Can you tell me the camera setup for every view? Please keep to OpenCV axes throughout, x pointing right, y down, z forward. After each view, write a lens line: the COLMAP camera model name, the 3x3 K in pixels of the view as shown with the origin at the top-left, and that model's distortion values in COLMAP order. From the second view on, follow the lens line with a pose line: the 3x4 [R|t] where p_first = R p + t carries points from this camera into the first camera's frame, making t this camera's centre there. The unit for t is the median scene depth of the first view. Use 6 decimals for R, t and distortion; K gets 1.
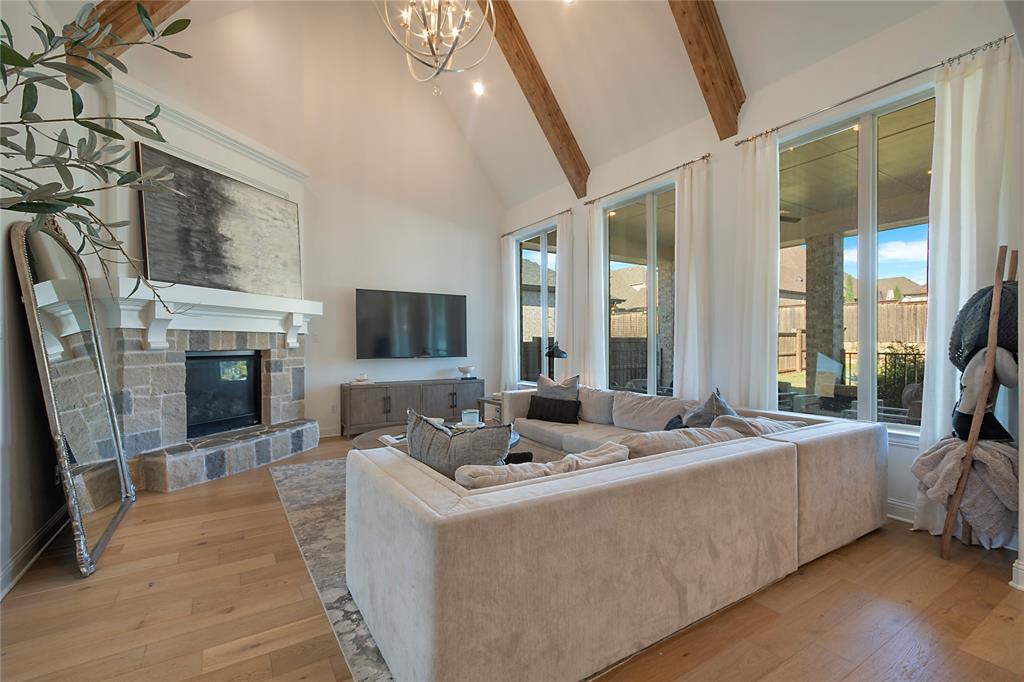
lens RADIAL K [[457.6, 0, 512.5], [0, 457.6, 344.7], [0, 0, 1]] dist [0.000933, 0.000208]
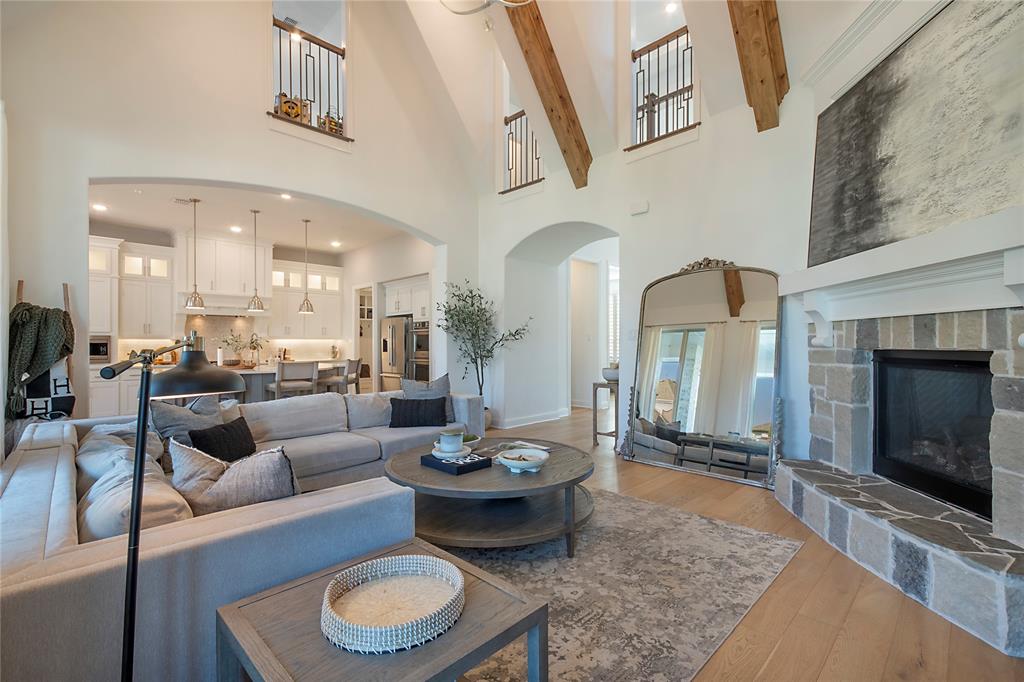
lens RADIAL K [[457.6, 0, 512.5], [0, 457.6, 344.7], [0, 0, 1]] dist [0.000933, 0.000208]
pose [[-0.977516, 0.012618, -0.210485, -0.024456], [0.012112, 0.999920, 0.003692, -0.002162], [0.210514, 0.001059, -0.977590, 1.492533]]
